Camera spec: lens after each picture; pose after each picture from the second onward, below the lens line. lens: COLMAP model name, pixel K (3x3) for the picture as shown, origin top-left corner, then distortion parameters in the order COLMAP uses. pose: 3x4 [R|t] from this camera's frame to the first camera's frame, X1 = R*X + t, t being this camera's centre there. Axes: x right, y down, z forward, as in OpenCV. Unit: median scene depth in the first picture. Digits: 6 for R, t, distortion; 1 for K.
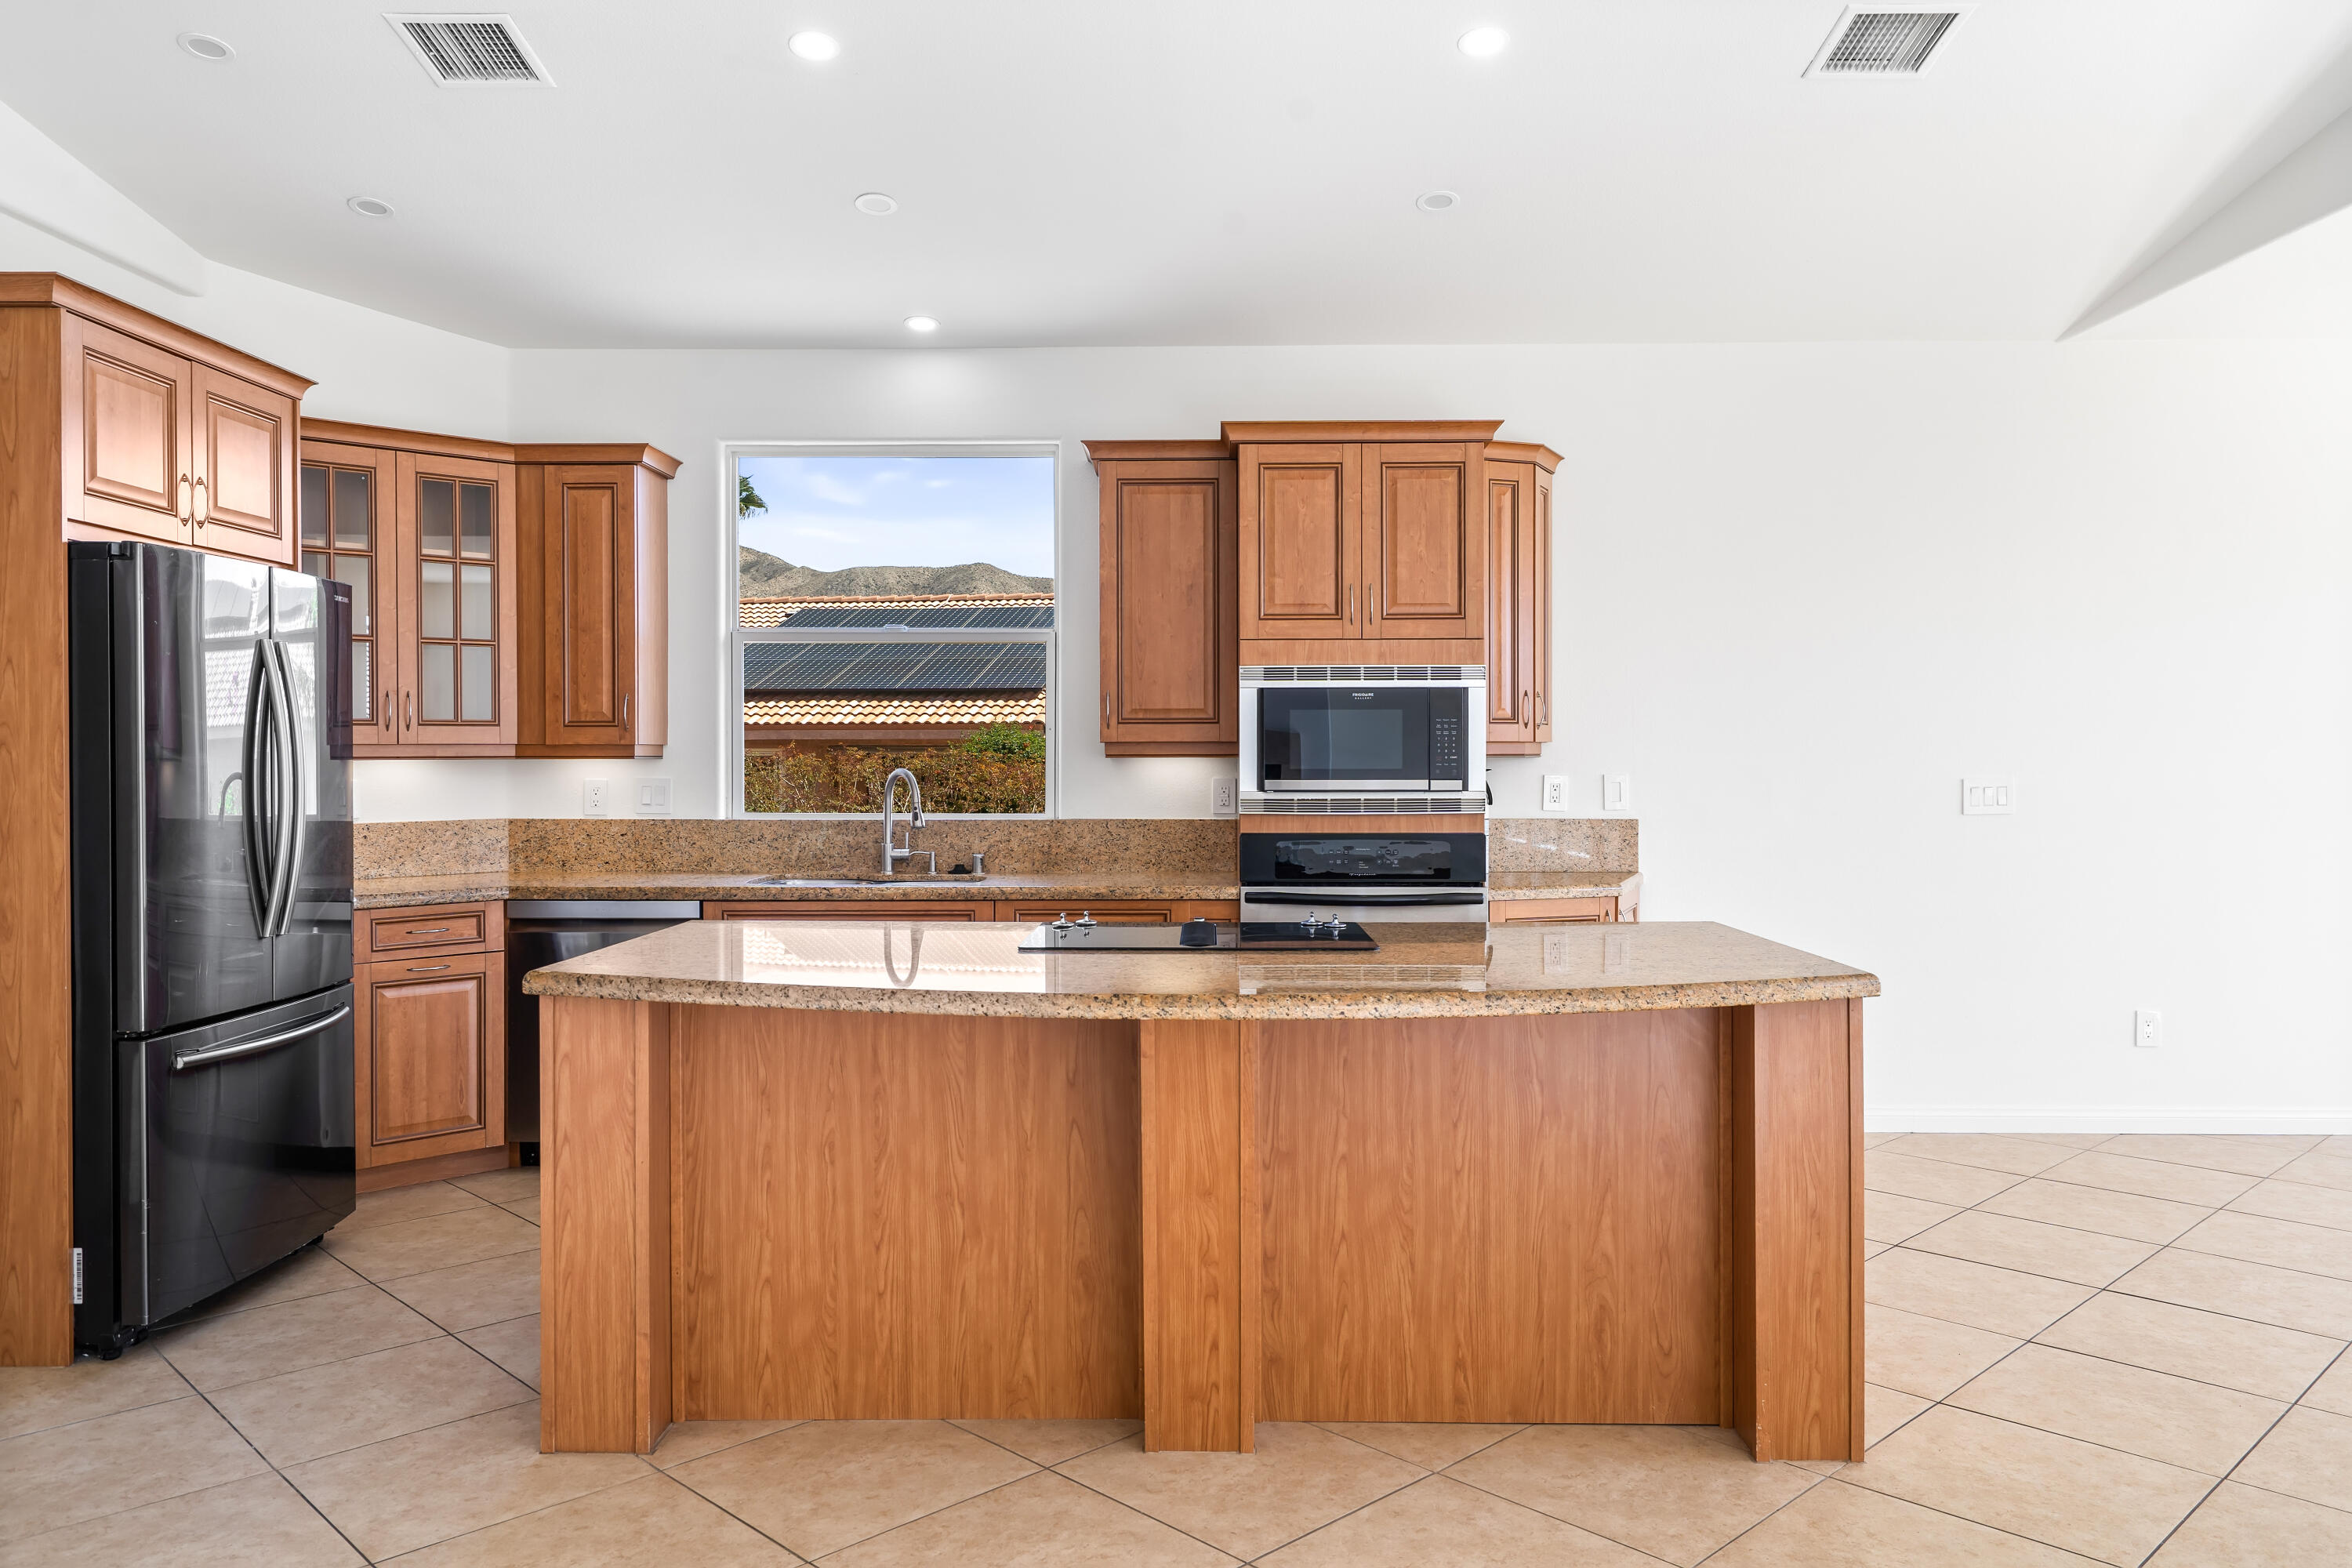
lens RADIAL K [[1433.6, 0, 1176.0], [0, 1433.6, 784.0], [0, 0, 1]] dist [0.002753, -0.000257]
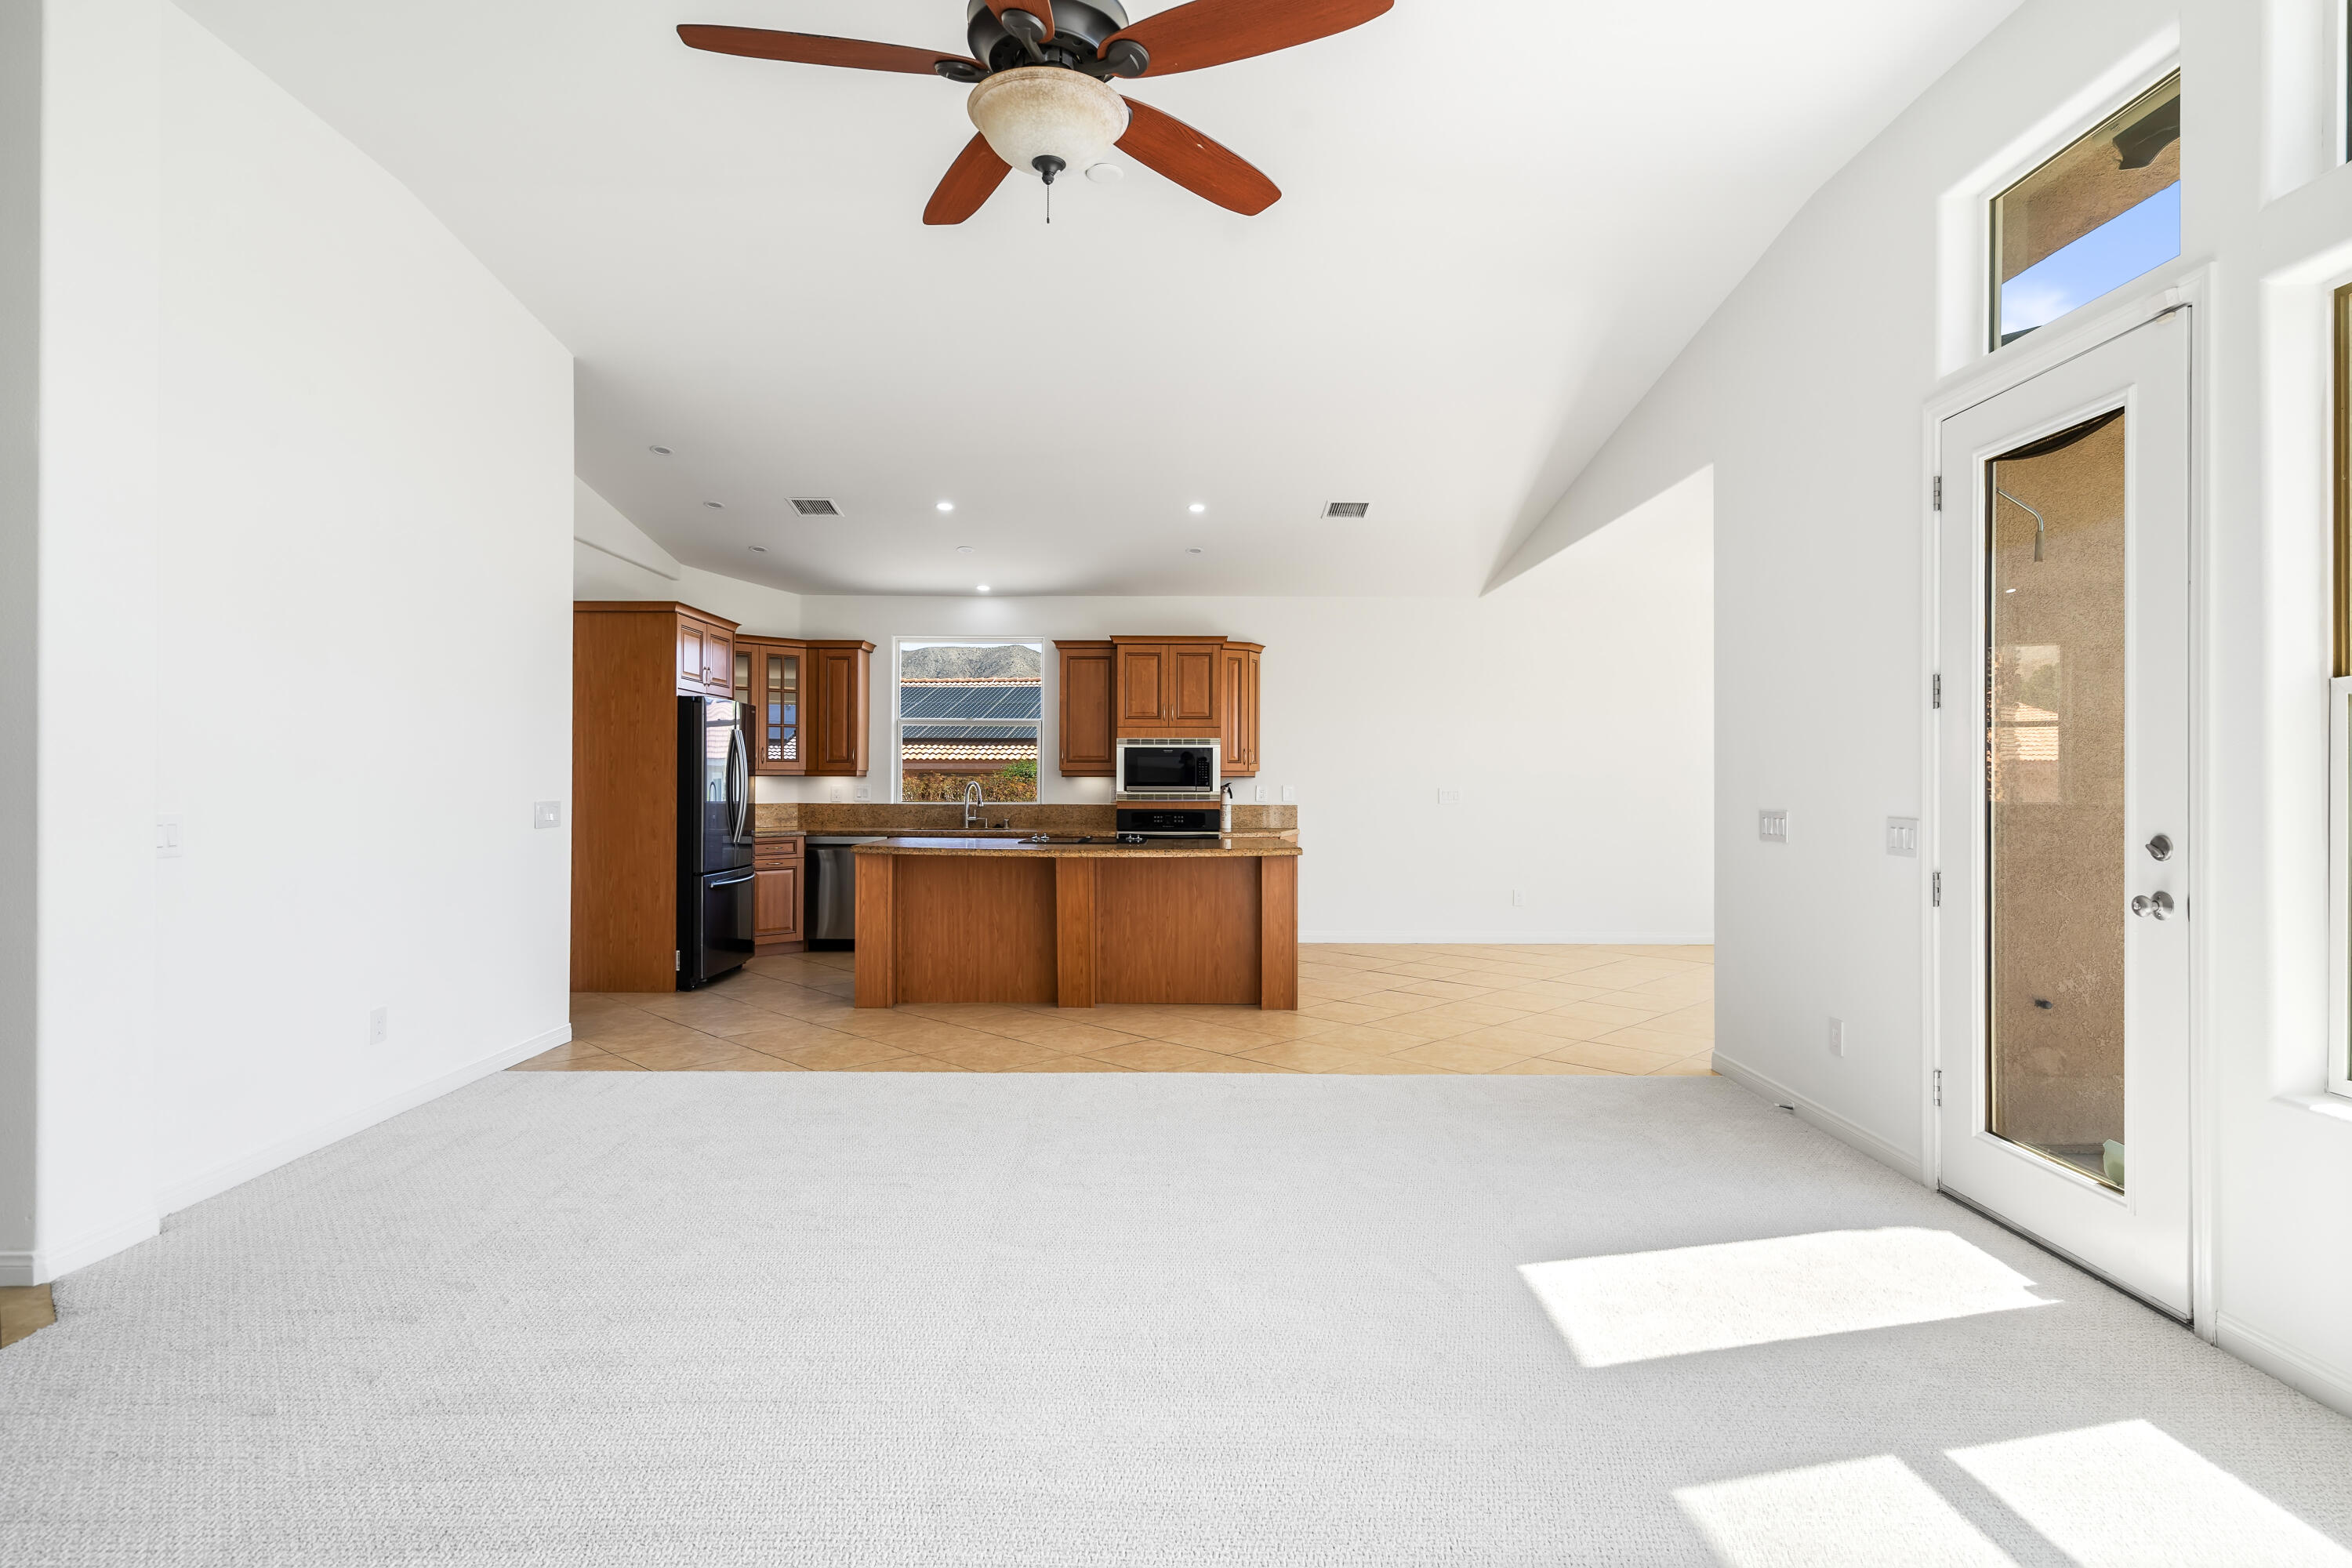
lens RADIAL K [[1082.4, 0, 1176.0], [0, 1082.4, 784.0], [0, 0, 1]] dist [-0.000638, -0.000300]
pose [[0.999938, 0.004440, 0.010172, 0.123813], [-0.004251, 0.999818, -0.018574, 0.026124], [-0.010252, 0.018530, 0.999776, -0.786537]]
